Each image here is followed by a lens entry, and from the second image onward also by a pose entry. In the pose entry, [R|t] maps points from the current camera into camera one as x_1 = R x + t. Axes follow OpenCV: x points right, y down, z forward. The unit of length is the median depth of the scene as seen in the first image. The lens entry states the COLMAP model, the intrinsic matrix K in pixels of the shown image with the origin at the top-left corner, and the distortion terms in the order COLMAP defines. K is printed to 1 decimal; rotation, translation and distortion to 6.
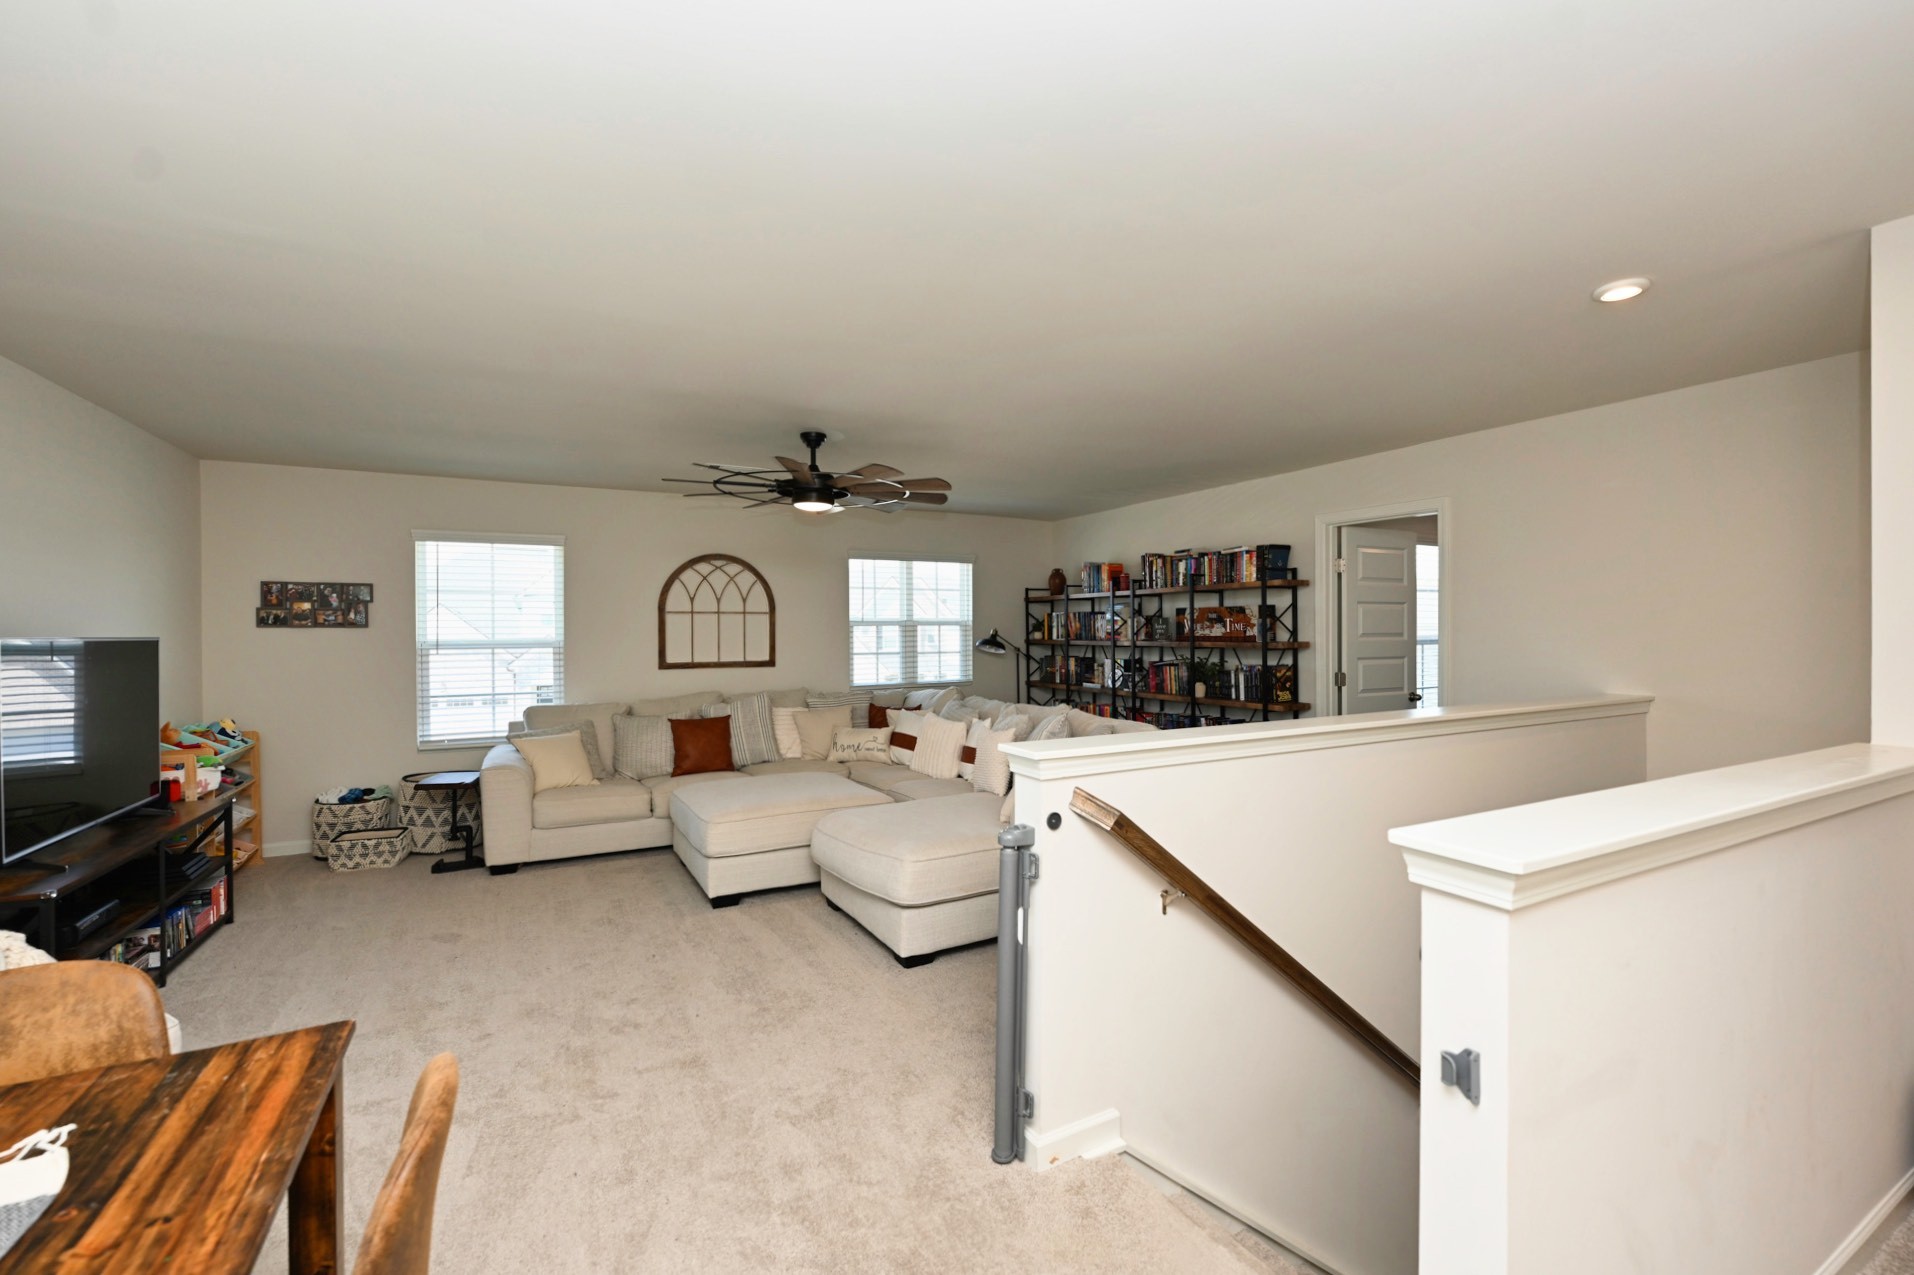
lens RADIAL K [[821.4, 0, 960.9], [0, 821.4, 629.6], [0, 0, 1]] dist [0.000324, 0.000229]
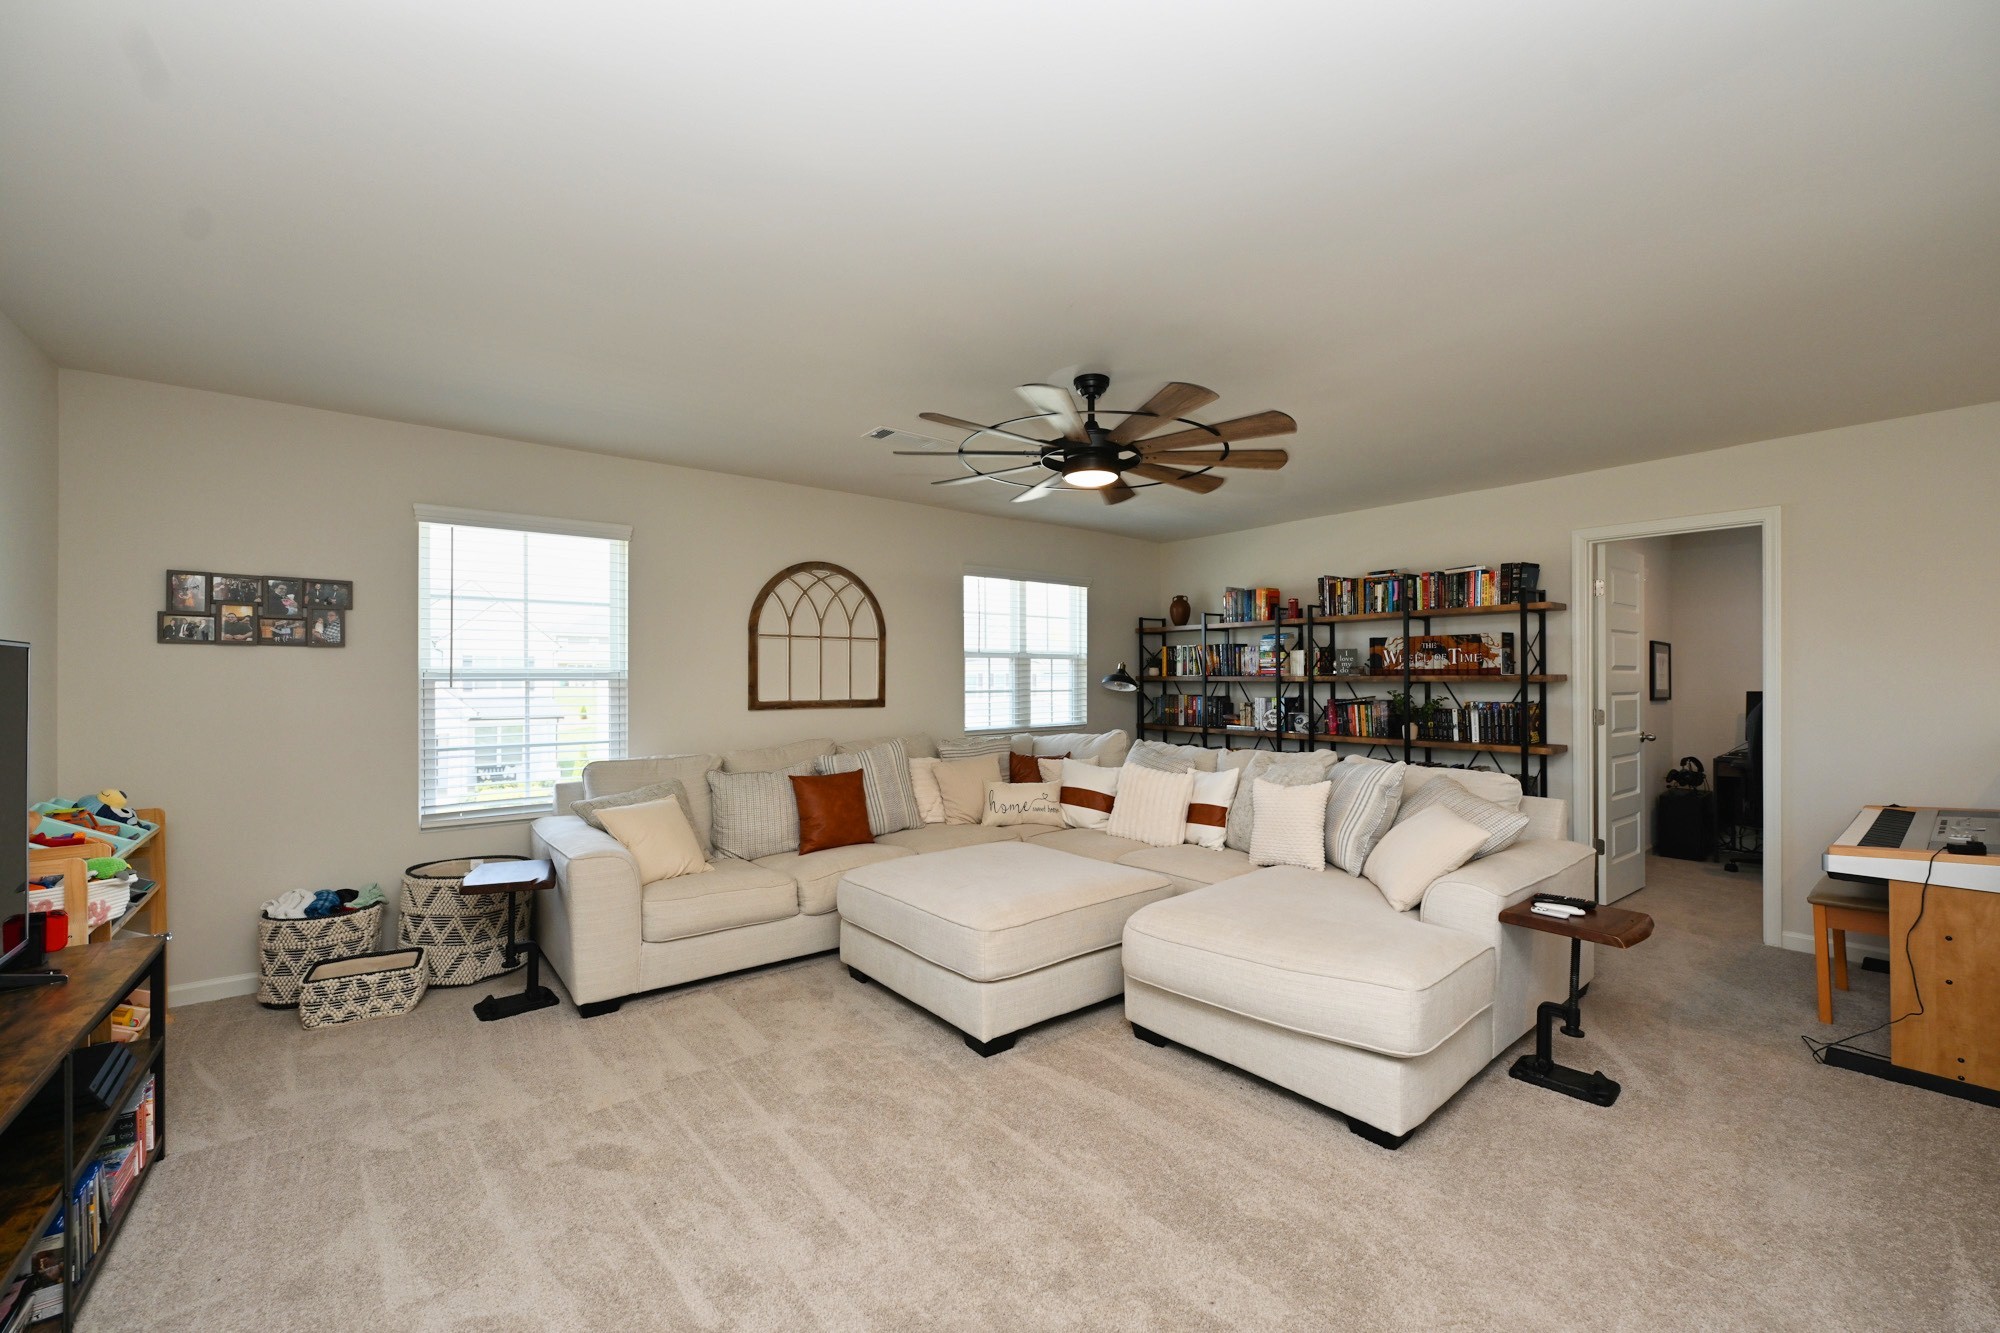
lens RADIAL K [[801.8, 0, 1001.5], [0, 801.8, 671.9], [0, 0, 1]] dist [-0.001752, -0.000347]
pose [[0.983493, 0.005204, 0.180869, -0.299335], [-0.003905, 0.999964, -0.007539, 0.019380], [-0.180902, 0.006708, 0.983478, 0.252404]]
